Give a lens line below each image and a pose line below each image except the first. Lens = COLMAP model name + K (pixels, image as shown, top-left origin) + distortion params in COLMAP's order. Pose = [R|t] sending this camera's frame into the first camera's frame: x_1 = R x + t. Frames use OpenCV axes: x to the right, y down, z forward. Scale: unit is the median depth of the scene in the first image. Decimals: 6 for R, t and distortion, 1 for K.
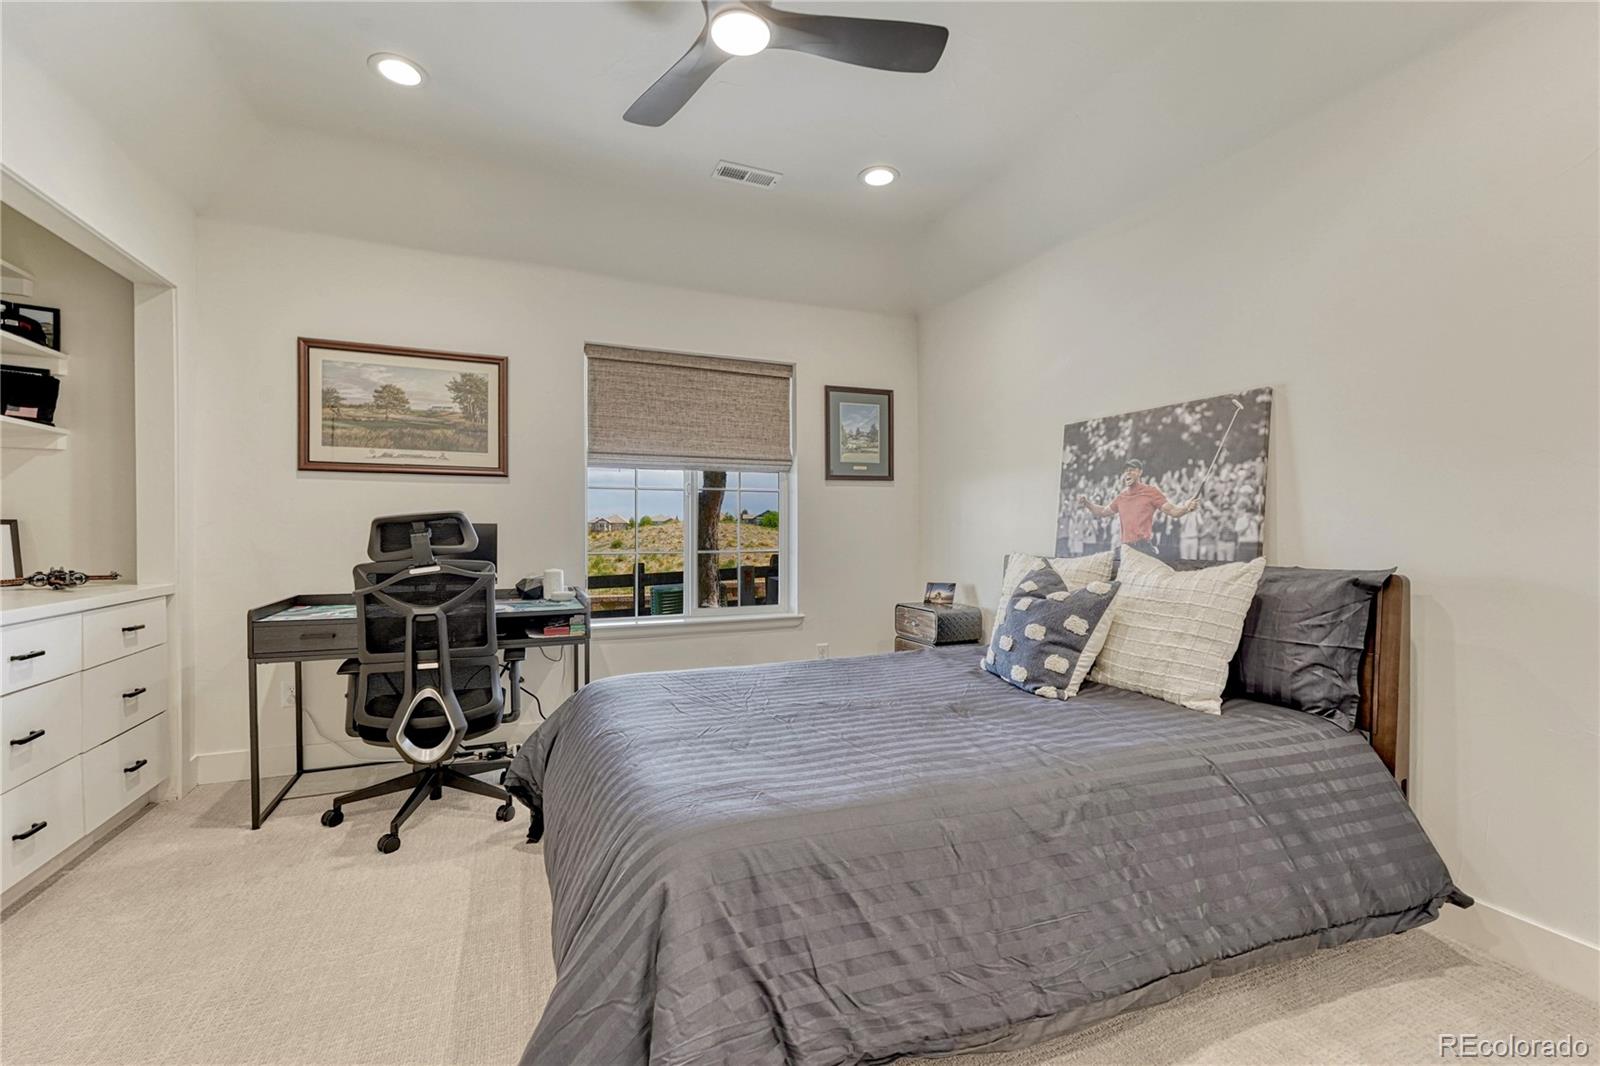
lens RADIAL K [[683.9, 0, 800.0], [0, 683.9, 533.0], [0, 0, 1]] dist [-0.000331, -0.000075]
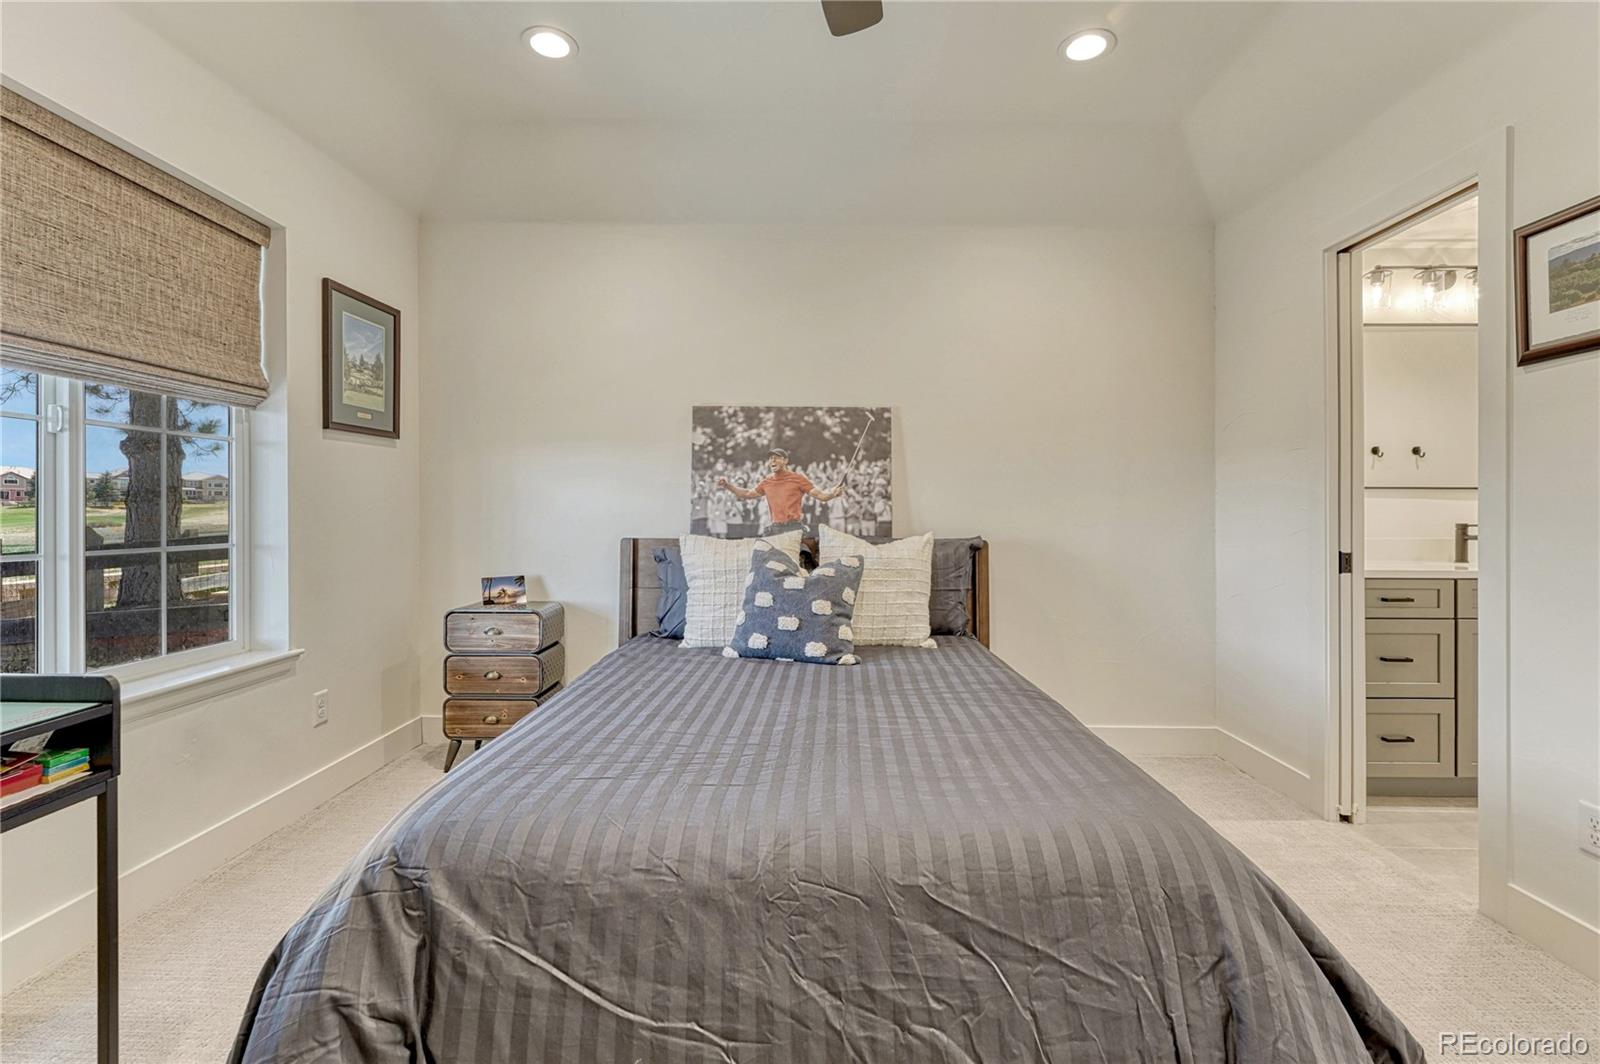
lens RADIAL K [[718.4, 0, 807.4], [0, 718.4, 510.7], [0, 0, 1]] dist [0.000578, -0.000334]
pose [[0.387071, 0.002402, 0.922047, -0.597953], [-0.001865, 0.999997, -0.001822, -0.003325], [-0.922048, -0.001015, 0.387074, 0.505769]]
